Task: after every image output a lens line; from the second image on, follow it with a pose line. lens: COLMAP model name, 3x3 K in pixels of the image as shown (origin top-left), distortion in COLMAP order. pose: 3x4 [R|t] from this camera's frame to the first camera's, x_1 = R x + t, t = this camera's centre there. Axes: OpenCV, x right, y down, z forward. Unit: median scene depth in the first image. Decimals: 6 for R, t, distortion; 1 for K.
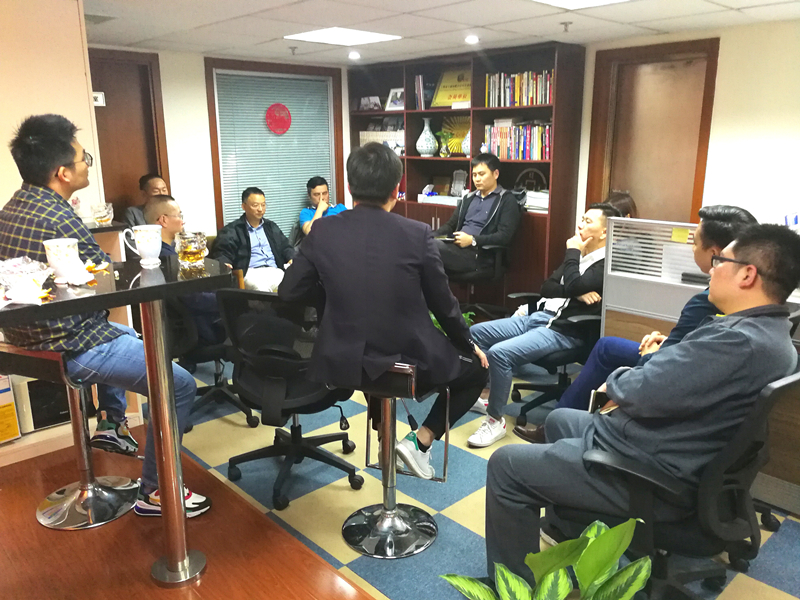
lens RADIAL K [[643.1, 0, 384.3], [0, 643.1, 312.2], [0, 0, 1]] dist [0.014380, 0.006280]
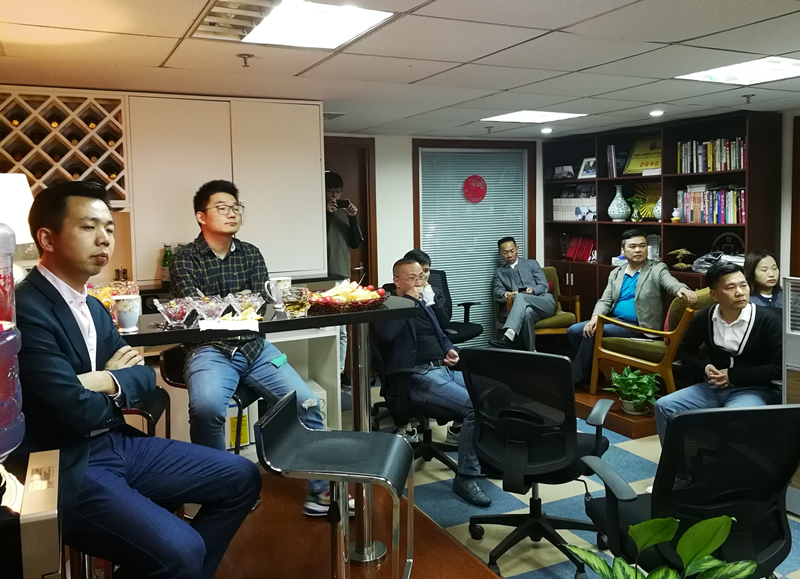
lens RADIAL K [[685.2, 0, 398.9], [0, 685.2, 289.3], [0, 0, 1]] dist [0.060282, 0.001519]
pose [[0.961268, 0.024058, -0.274565, 0.039619], [-0.062856, 0.989067, -0.133399, 0.035543], [0.268354, 0.145490, 0.952270, -0.130954]]
